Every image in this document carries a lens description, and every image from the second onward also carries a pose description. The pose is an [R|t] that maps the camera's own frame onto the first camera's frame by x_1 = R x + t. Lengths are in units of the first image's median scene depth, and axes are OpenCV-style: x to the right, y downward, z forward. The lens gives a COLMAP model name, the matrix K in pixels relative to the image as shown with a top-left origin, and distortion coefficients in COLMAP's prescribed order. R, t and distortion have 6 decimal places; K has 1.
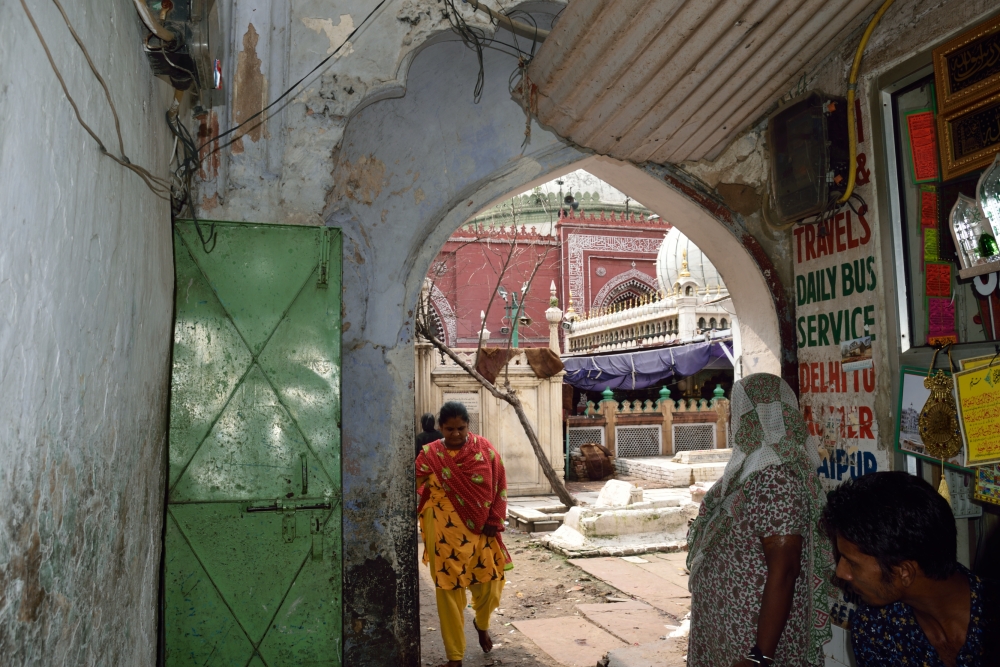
lens RADIAL K [[777.6, 0, 499.2], [0, 777.6, 347.4], [0, 0, 1]] dist [-0.147643, 0.098596]
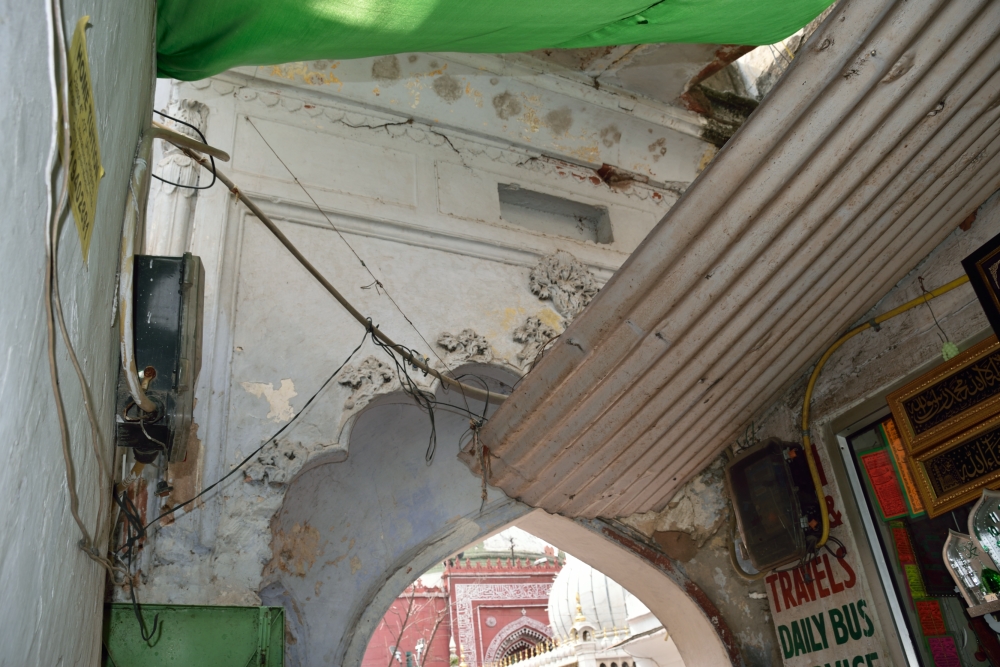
lens RADIAL K [[777.6, 0, 499.2], [0, 777.6, 347.4], [0, 0, 1]] dist [-0.147643, 0.098596]
pose [[0.987300, -0.010858, 0.158496, -0.093657], [0.077962, 0.902385, -0.423820, -0.035964], [-0.138423, 0.430794, 0.891771, 0.058393]]
